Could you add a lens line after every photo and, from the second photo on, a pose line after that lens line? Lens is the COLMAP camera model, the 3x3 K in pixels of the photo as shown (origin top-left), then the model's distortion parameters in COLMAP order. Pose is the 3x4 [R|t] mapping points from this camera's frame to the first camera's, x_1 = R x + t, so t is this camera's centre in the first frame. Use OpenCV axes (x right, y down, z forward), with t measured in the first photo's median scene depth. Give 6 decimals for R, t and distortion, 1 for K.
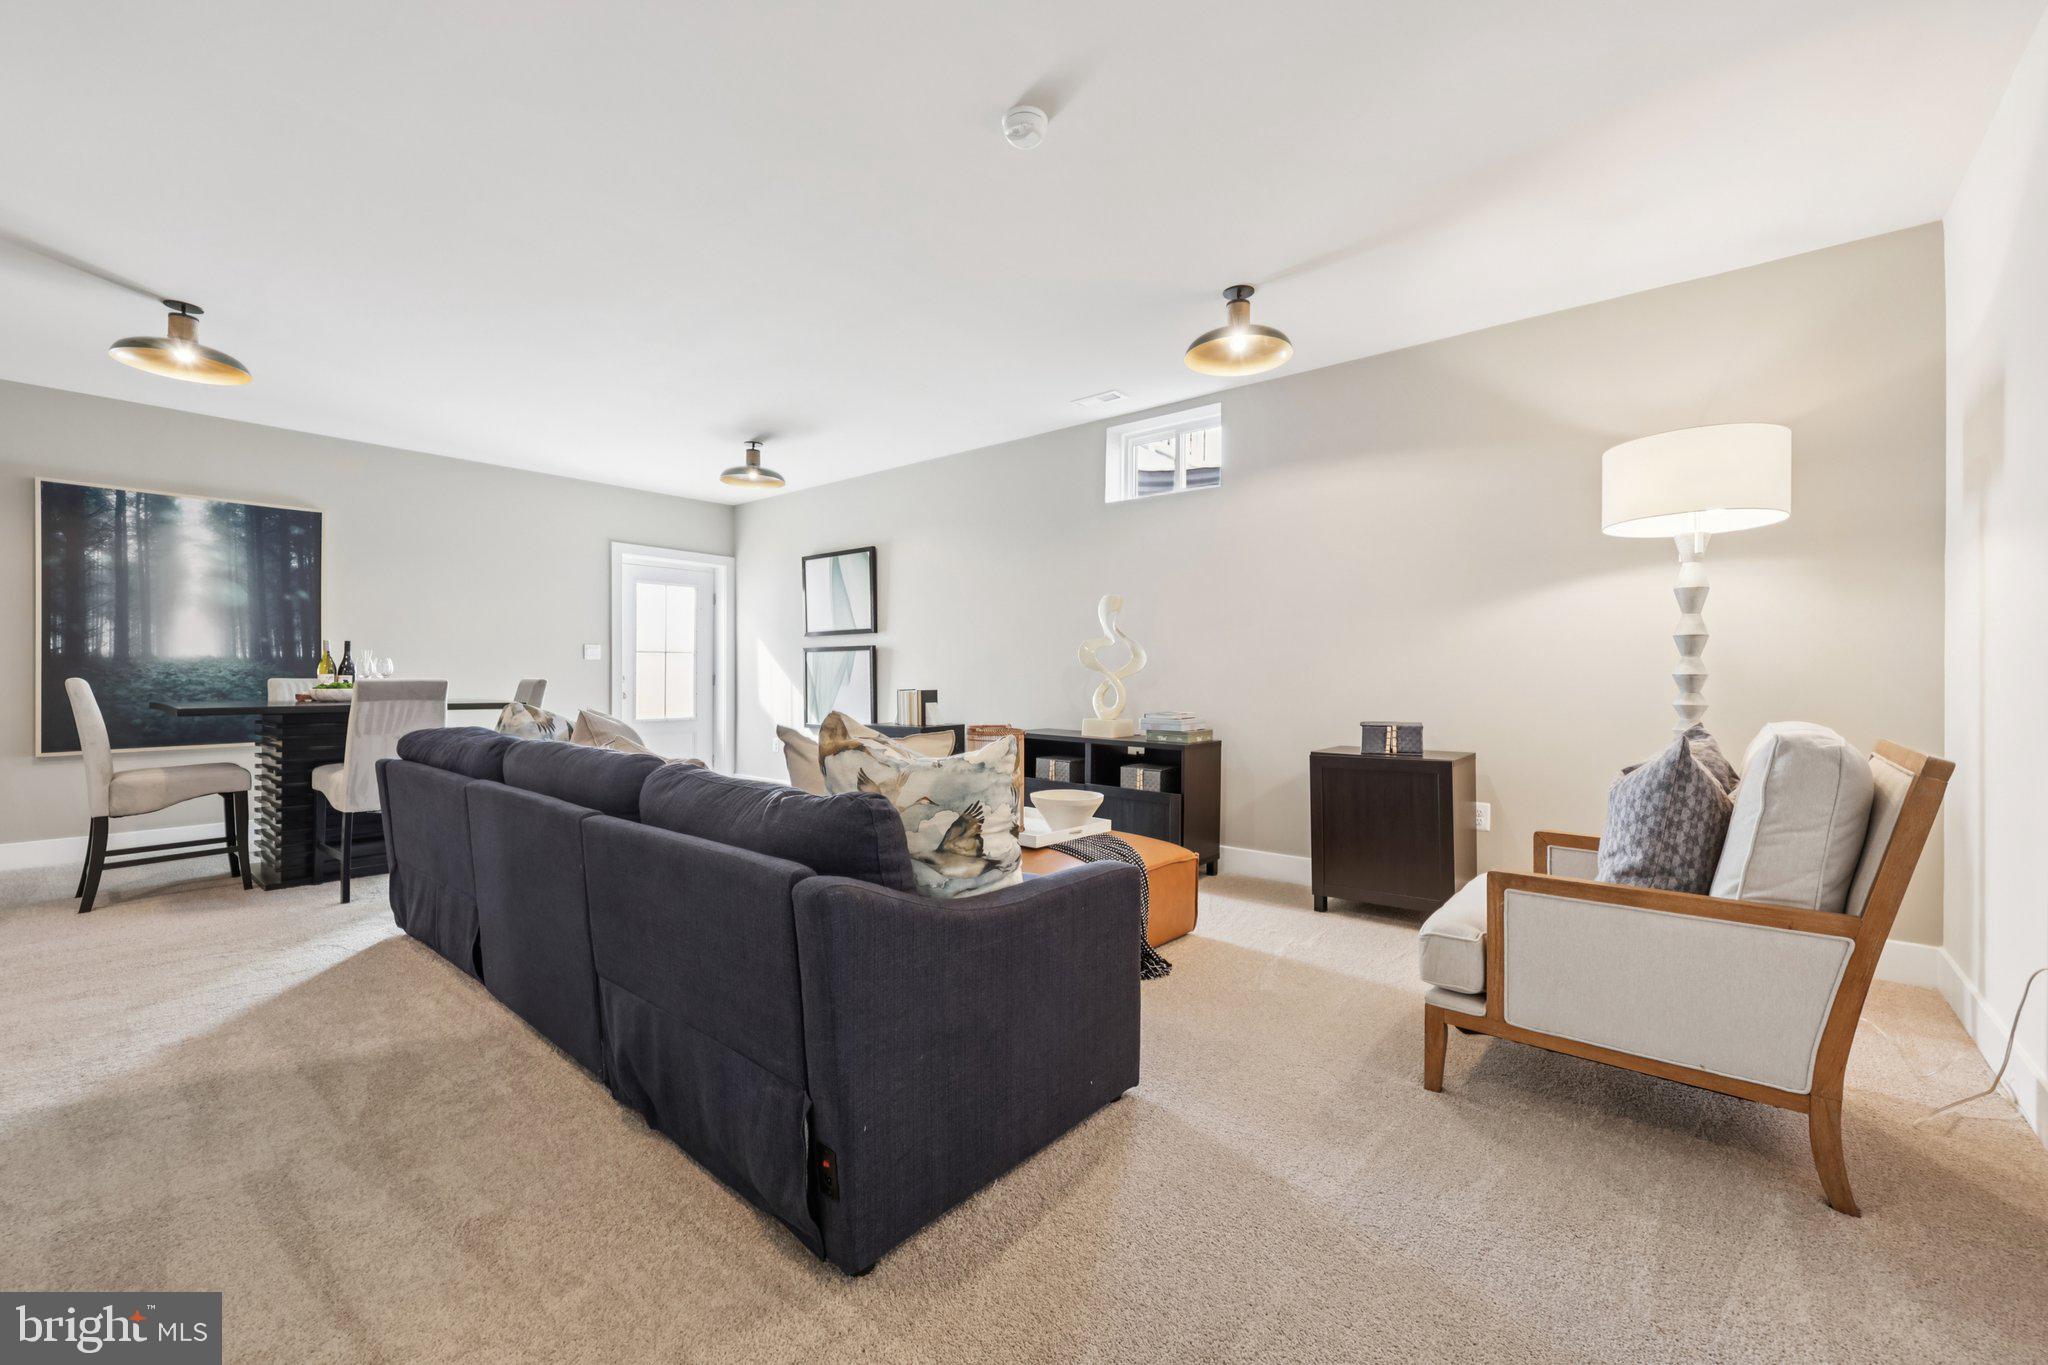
lens RADIAL K [[822.9, 0, 1018.2], [0, 822.9, 684.1], [0, 0, 1]] dist [0.002418, 0.000707]
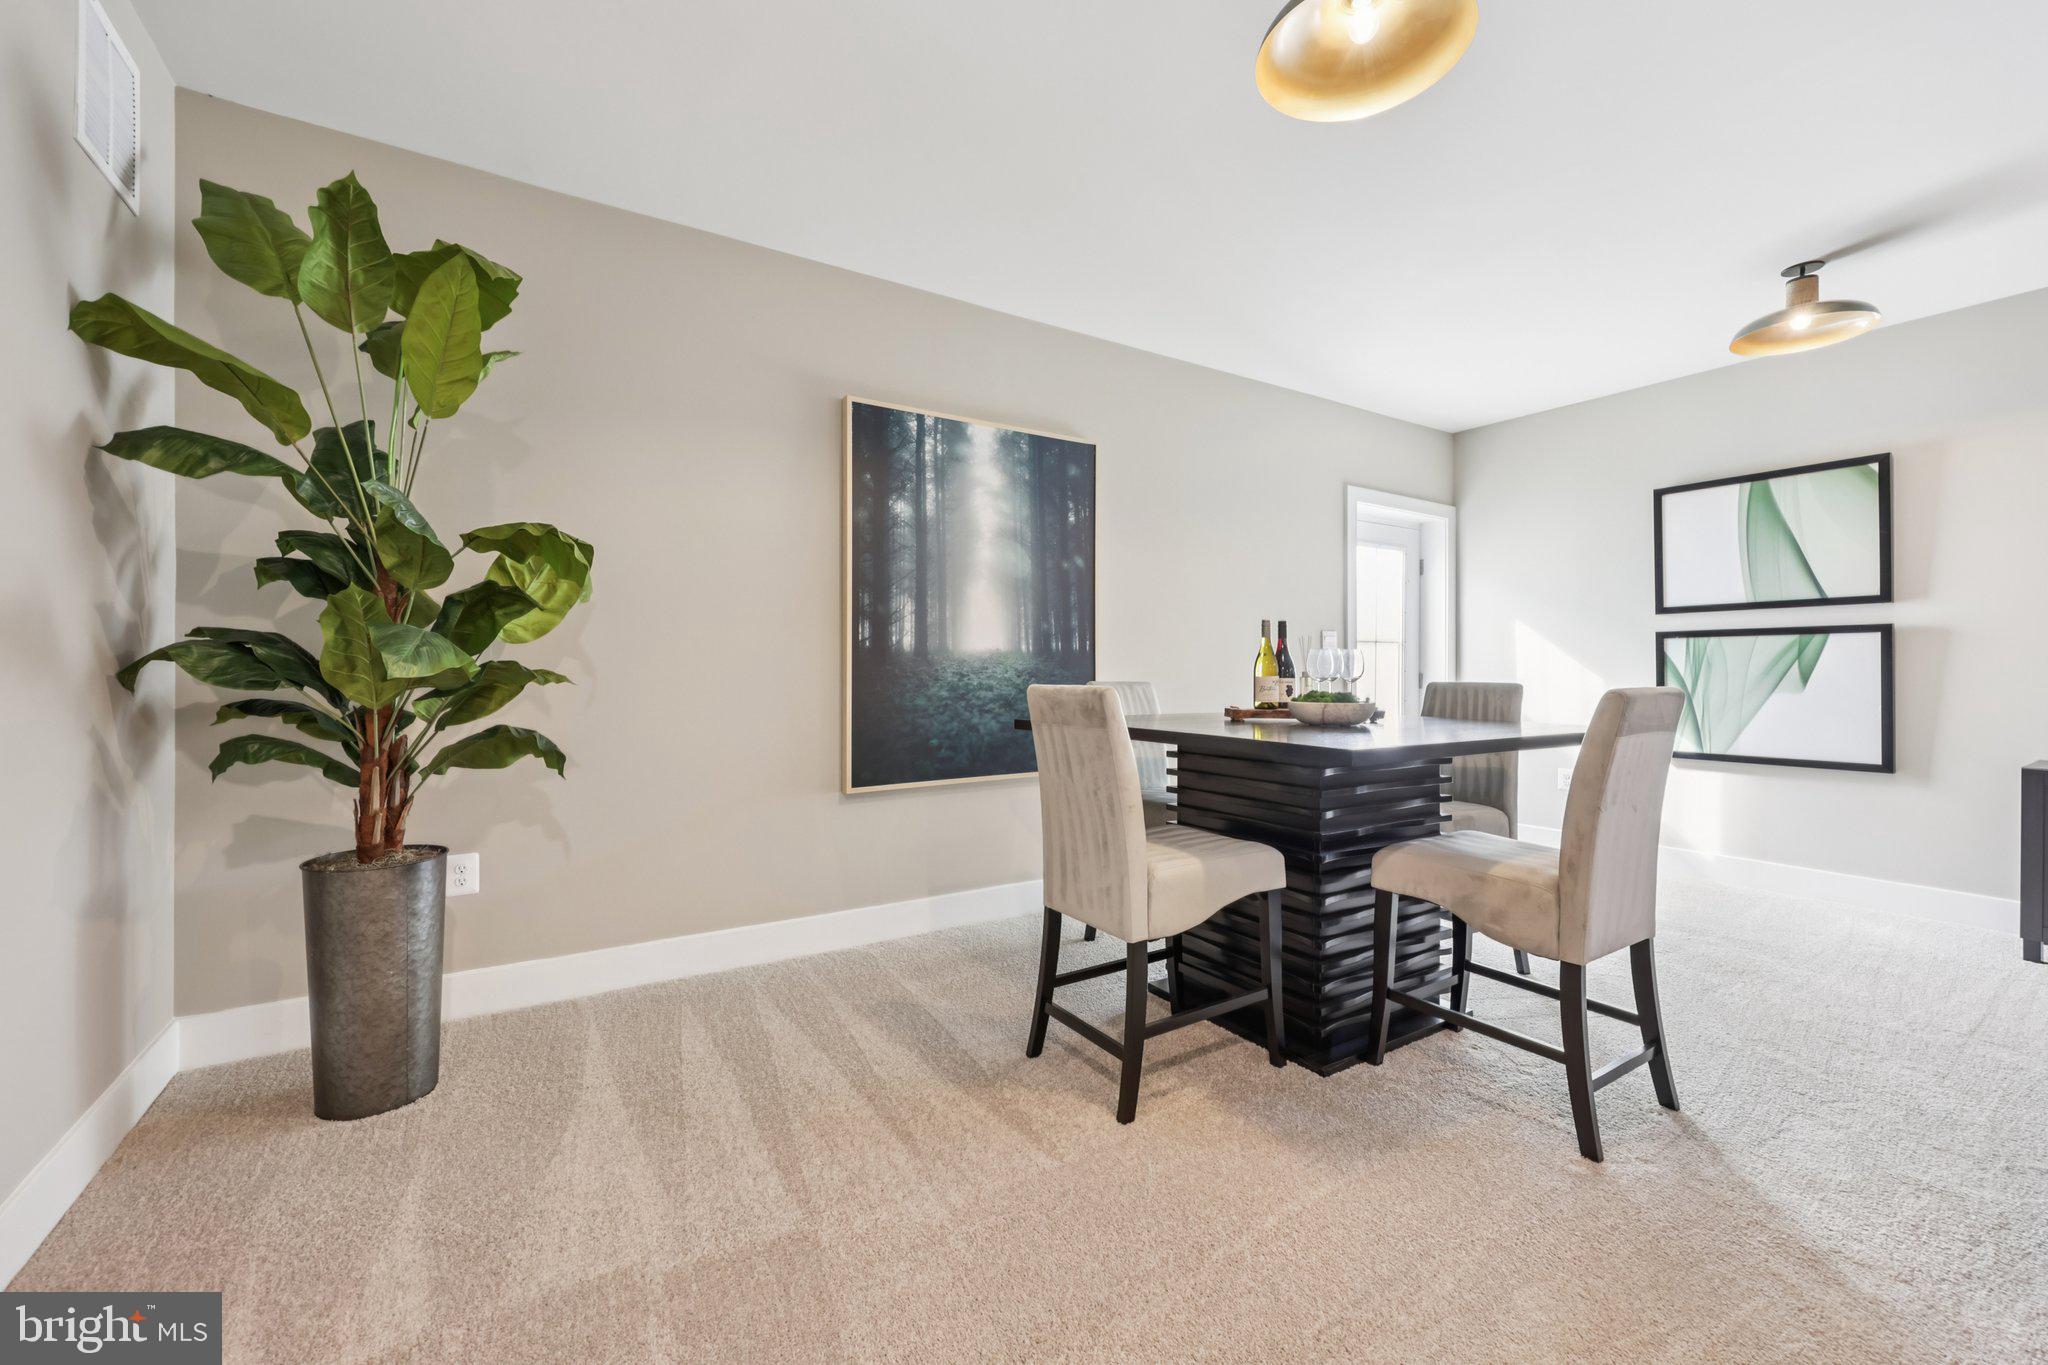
lens RADIAL K [[822.9, 0, 1023.9], [0, 822.9, 677.0], [0, 0, 1]] dist [0.002418, 0.000707]
pose [[0.955436, 0.001392, -0.295195, -0.759671], [-0.002210, 0.999995, -0.002437, -0.008992], [0.295190, 0.002981, 0.955434, 0.341195]]
